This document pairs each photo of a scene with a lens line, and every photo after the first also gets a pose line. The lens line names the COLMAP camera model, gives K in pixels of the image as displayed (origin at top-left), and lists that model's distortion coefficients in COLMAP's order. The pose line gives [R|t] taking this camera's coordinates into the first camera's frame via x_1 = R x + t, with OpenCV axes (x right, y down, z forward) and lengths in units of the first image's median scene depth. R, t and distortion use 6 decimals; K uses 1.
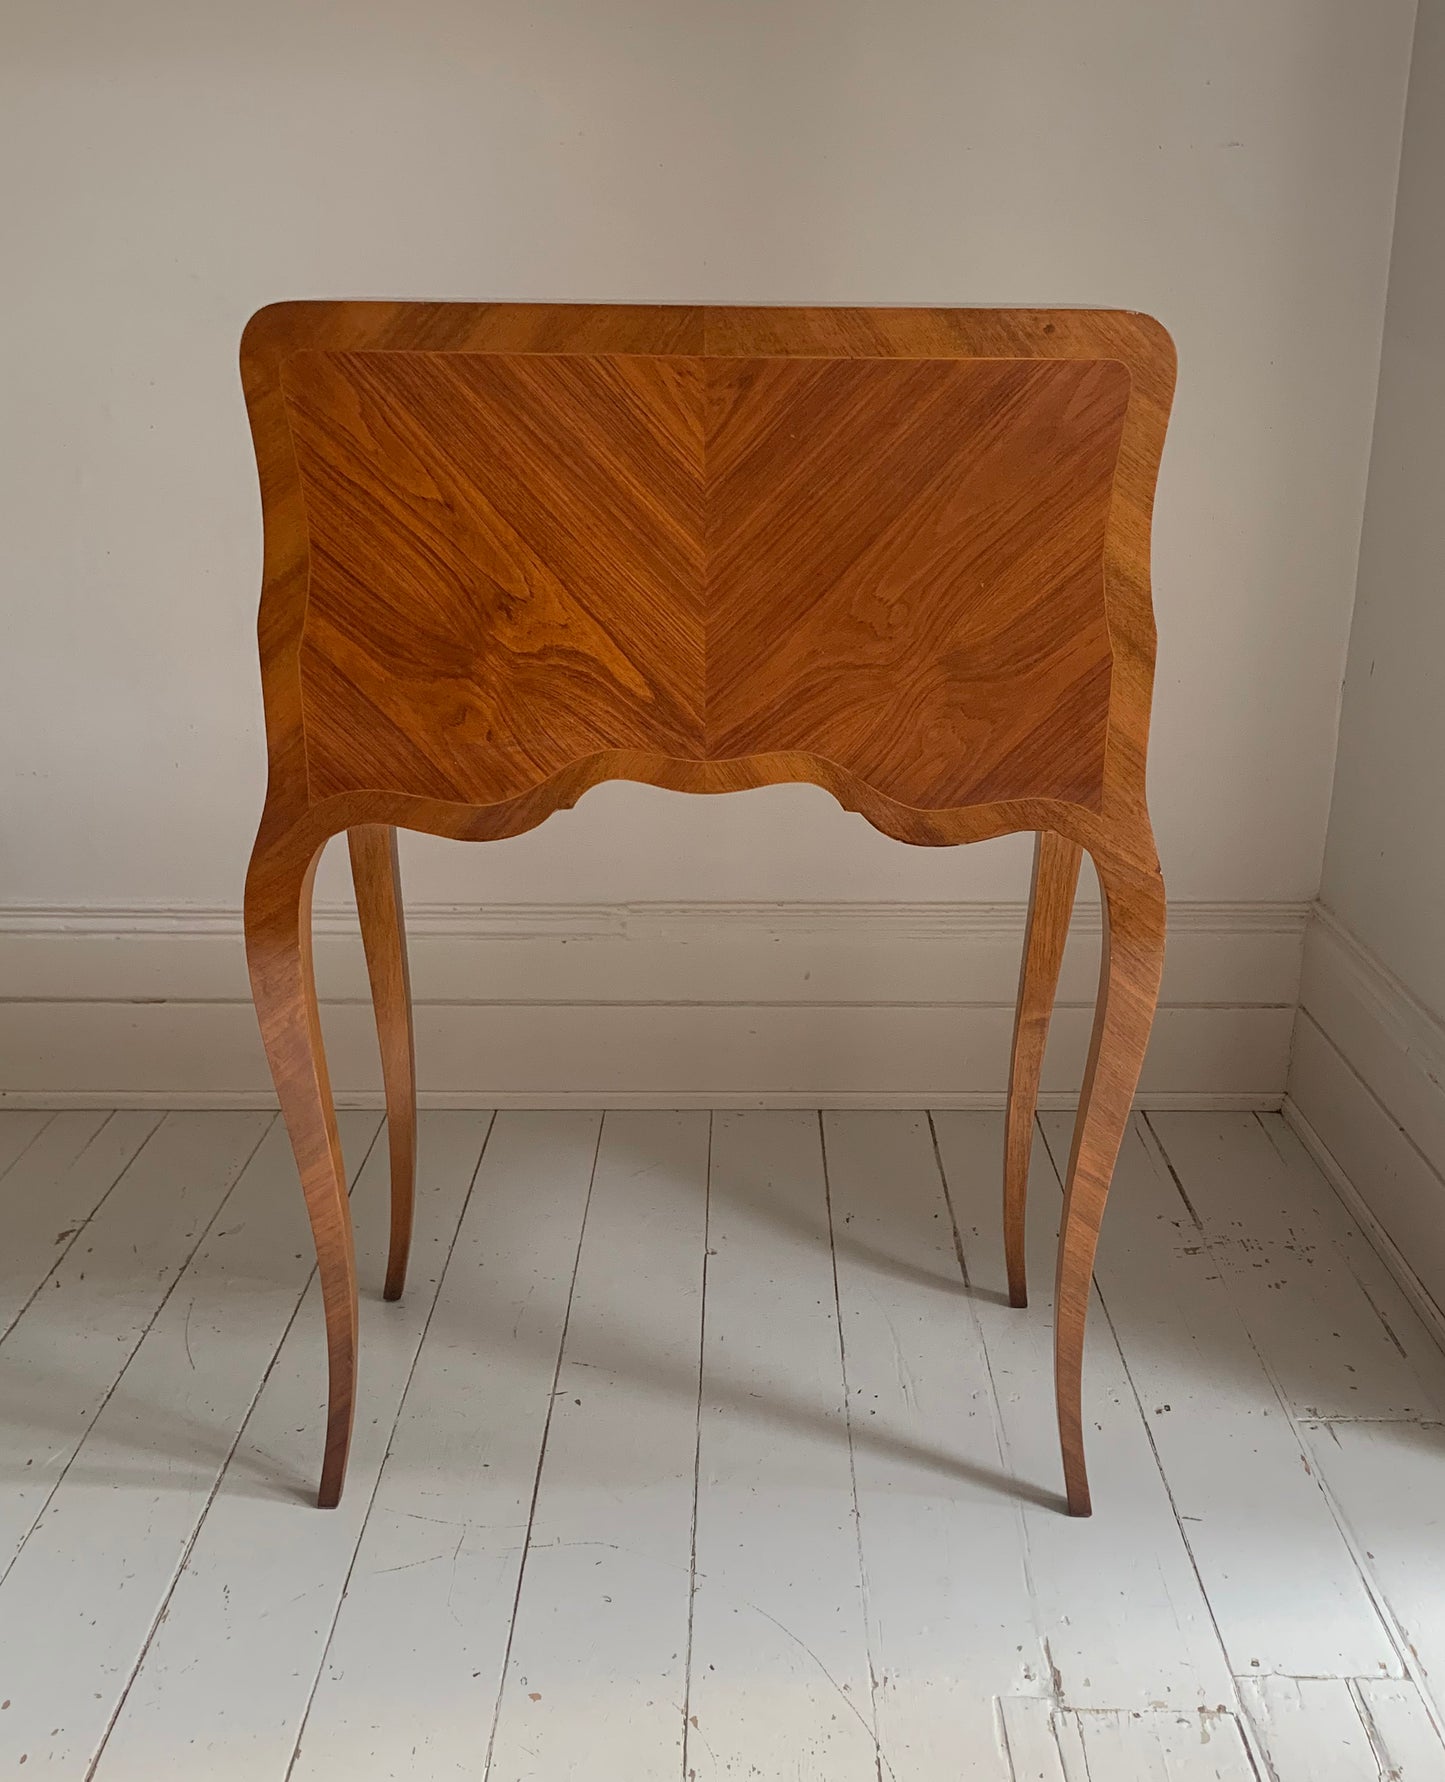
lens RADIAL K [[1908.4, 0, 786.8], [0, 1908.4, 931.4], [0, 0, 1]] dist [0.095180, -0.207471]
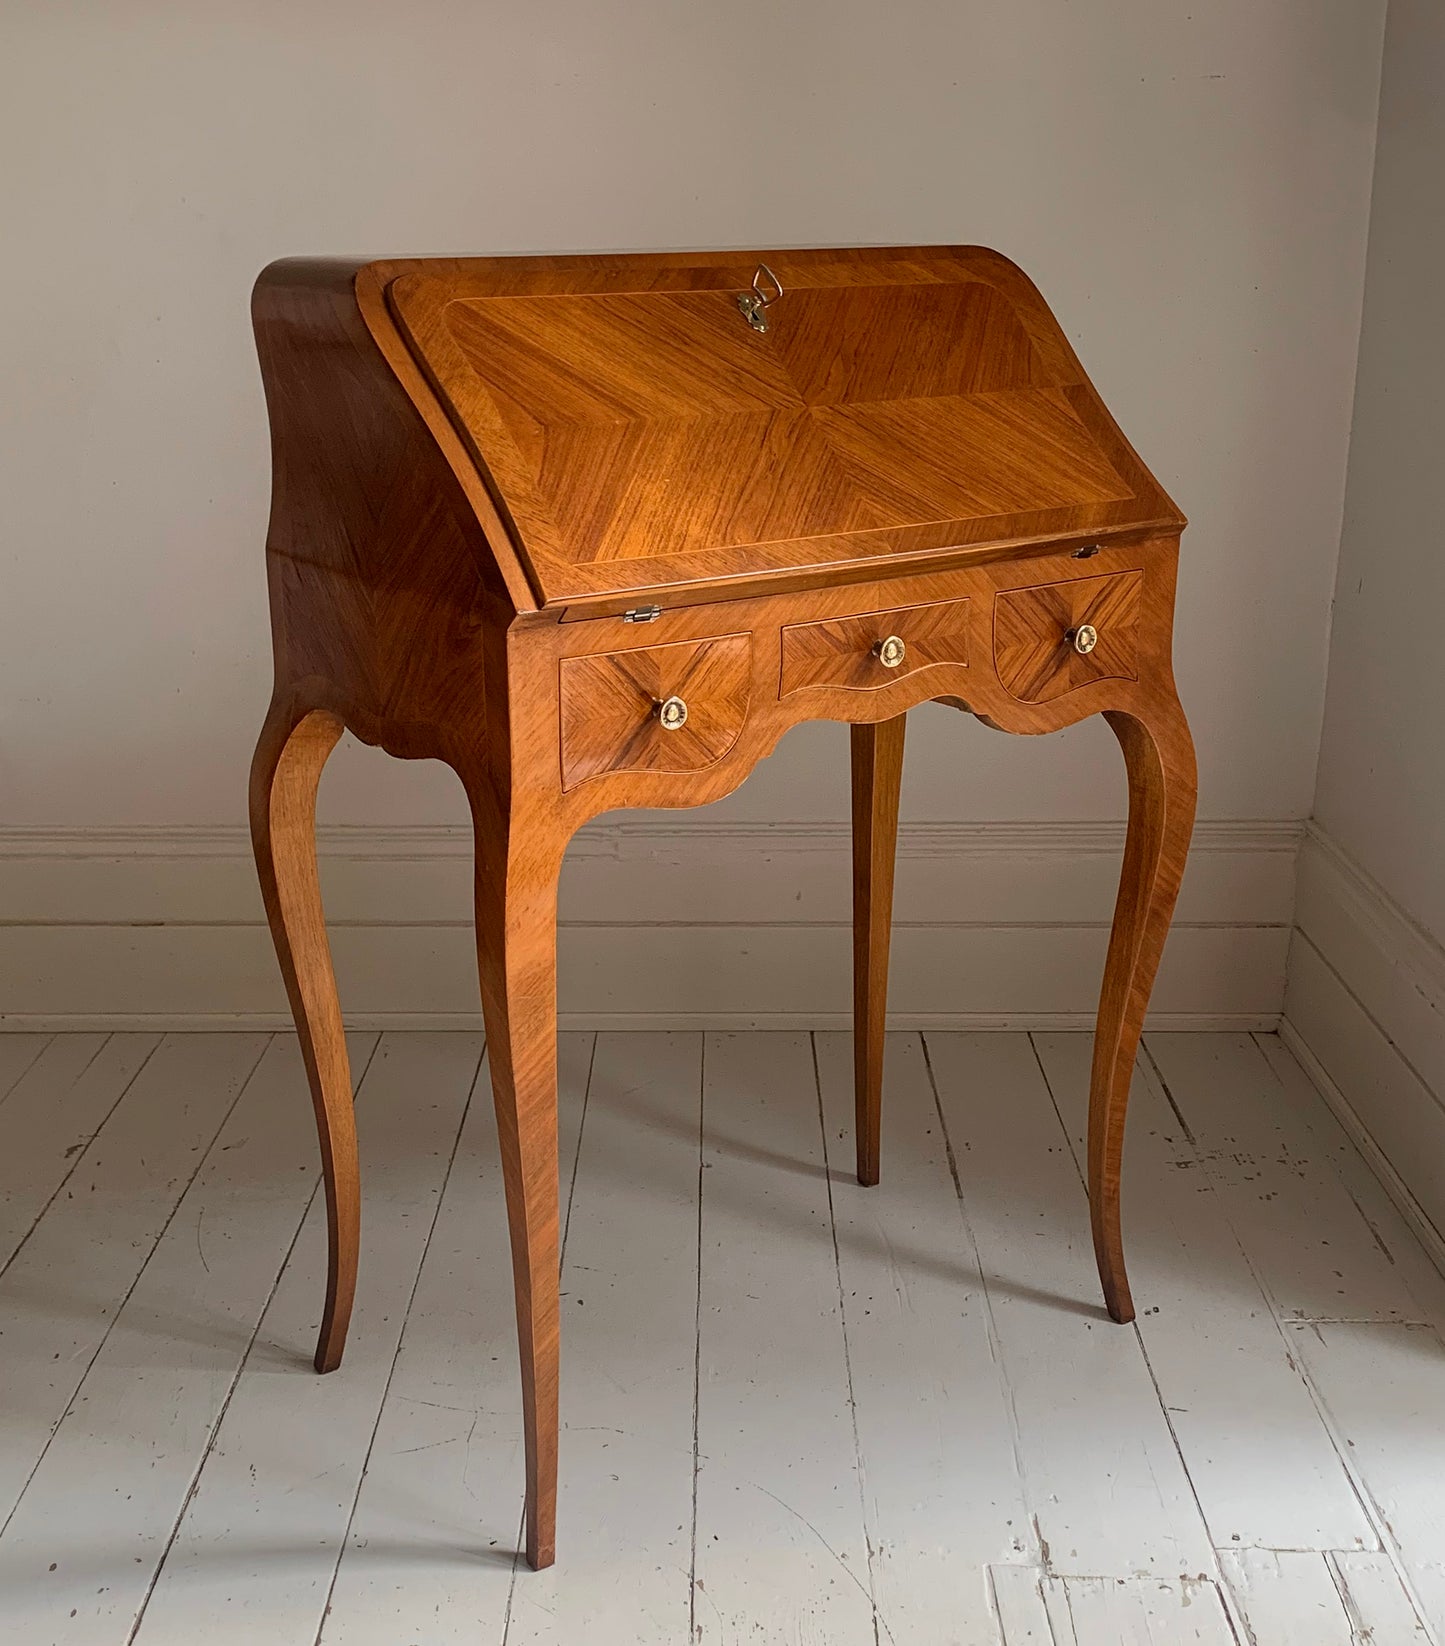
lens RADIAL K [[2076.8, 0, 722.5], [0, 2076.8, 823.0], [0, 0, 1]] dist [0.117925, -0.293735]
pose [[0.999736, -0.004052, -0.022604, -0.007435], [0.003466, 0.999658, -0.025902, 0.020593], [0.022702, 0.025817, 0.999409, -0.147501]]
